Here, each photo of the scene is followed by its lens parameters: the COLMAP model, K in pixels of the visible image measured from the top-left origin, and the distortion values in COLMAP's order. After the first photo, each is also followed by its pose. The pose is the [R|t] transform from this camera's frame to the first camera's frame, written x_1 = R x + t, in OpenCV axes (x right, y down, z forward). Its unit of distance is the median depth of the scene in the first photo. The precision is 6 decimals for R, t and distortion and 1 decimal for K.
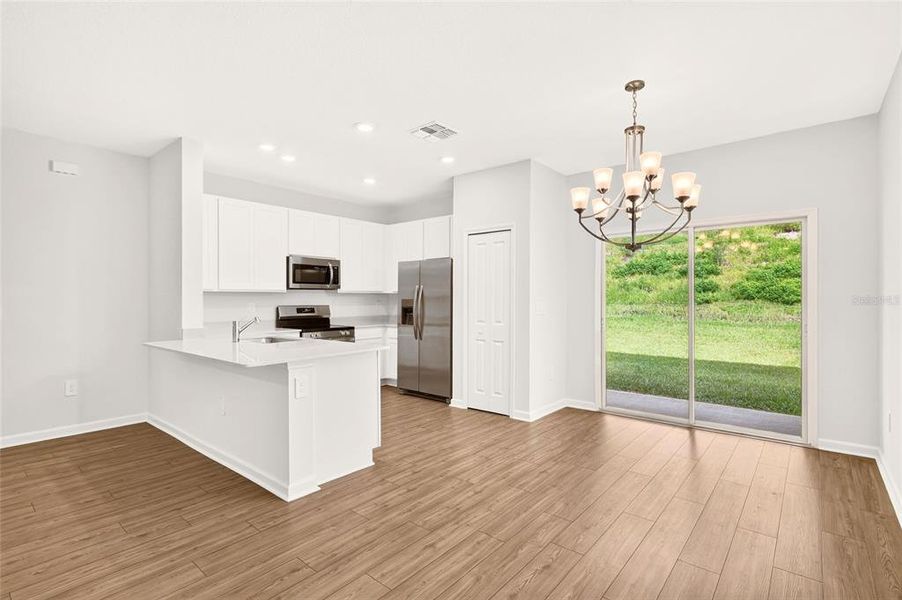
lens RADIAL K [[431.6, 0, 451.0], [0, 431.6, 300.0], [0, 0, 1]] dist [0.000132, -0.000034]
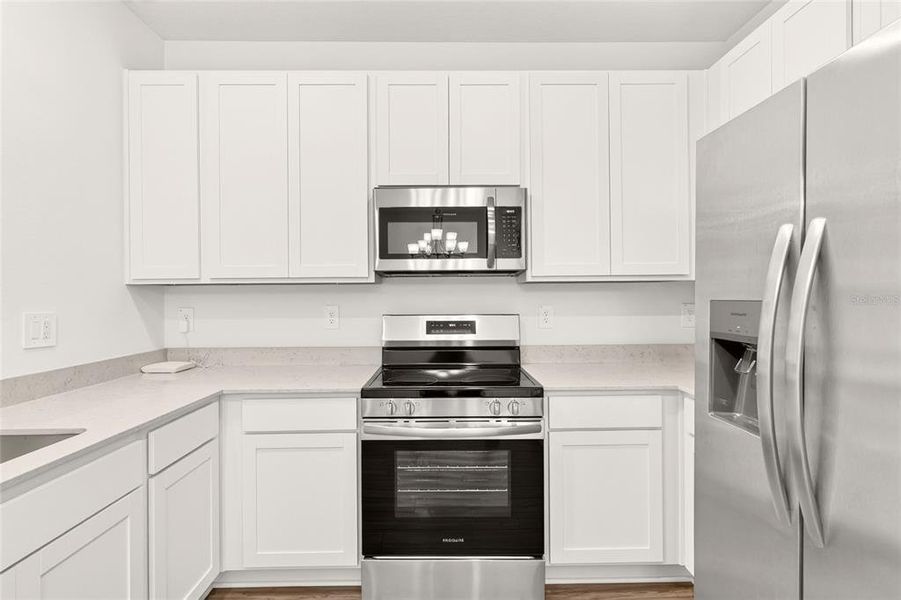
lens RADIAL K [[431.2, 0, 450.5], [0, 431.2, 300.0], [0, 0, 1]] dist [0.000132, -0.000034]
pose [[0.658358, 0.002652, -0.752700, -0.036075], [0.003367, 0.999973, 0.006468, -0.004097], [0.752697, -0.006792, 0.658332, 0.784843]]
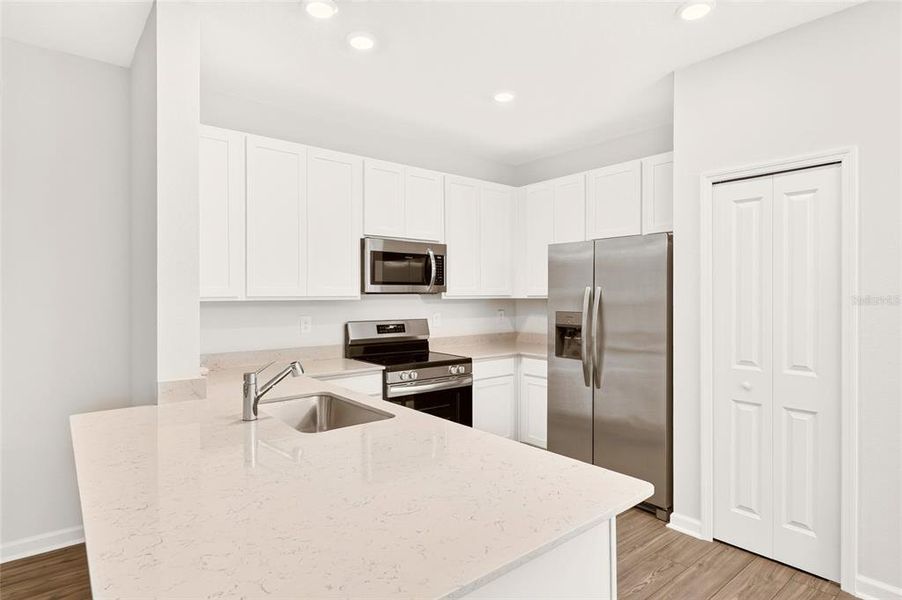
lens RADIAL K [[486.7, 0, 451.0], [0, 486.7, 300.0], [0, 0, 1]] dist [-0.001628, -0.000362]
pose [[0.982079, 0.000025, -0.188469, -0.134502], [0.001105, 0.999982, 0.005893, -0.021050], [0.188465, -0.005996, 0.982062, 0.370215]]
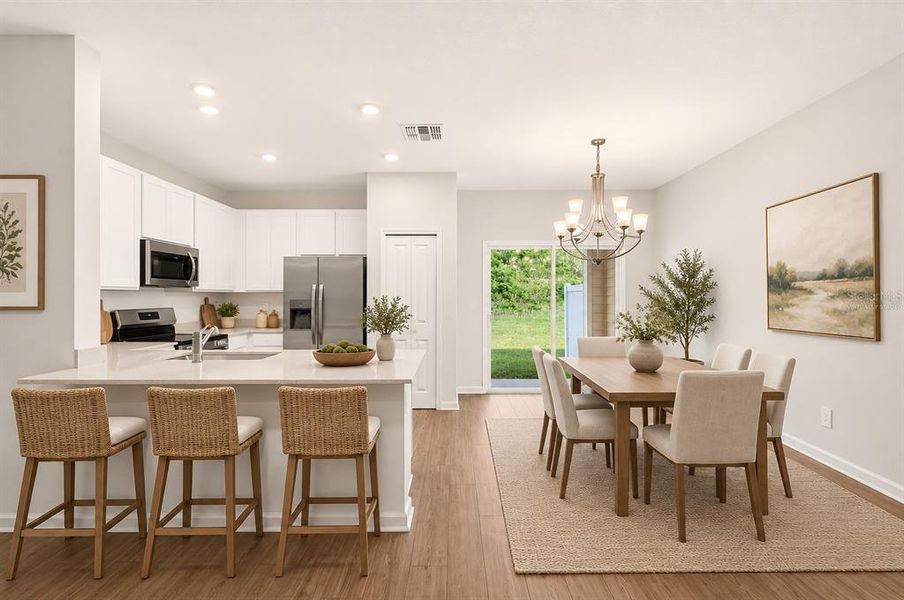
lens RADIAL K [[421.1, 0, 452.0], [0, 421.1, 300.0], [0, 0, 1]] dist [0.001705, 0.000179]
pose [[0.770438, -0.003684, 0.637504, -0.422633], [0.002373, 0.999993, 0.002910, -0.003192], [-0.637511, -0.000729, 0.770441, 0.145363]]
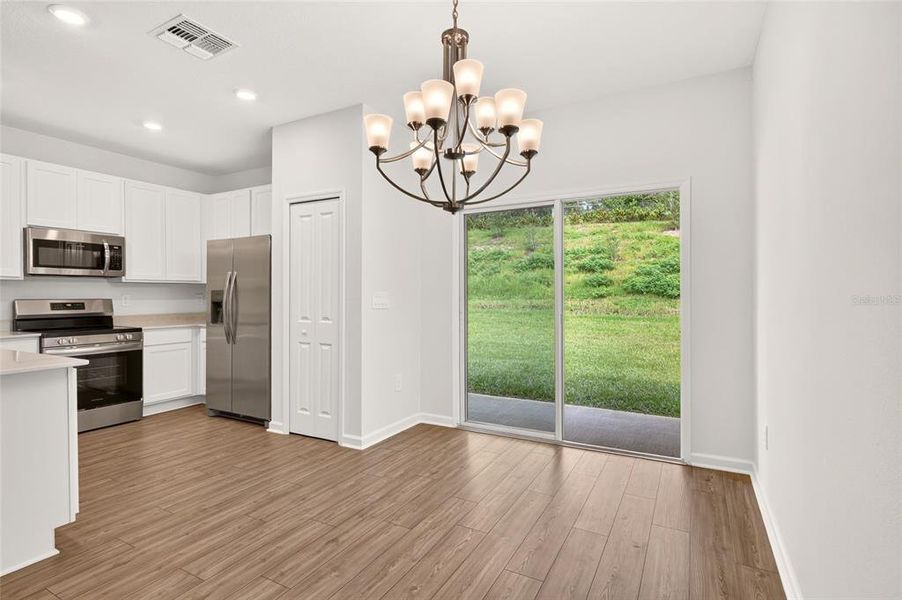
lens RADIAL K [[445.8, 0, 451.0], [0, 445.8, 300.0], [0, 0, 1]] dist [-0.001007, -0.000173]
pose [[0.980337, -0.004470, 0.197282, 0.148373], [0.002793, 0.999958, 0.008776, 0.009906], [-0.197313, -0.008052, 0.980307, 0.163328]]
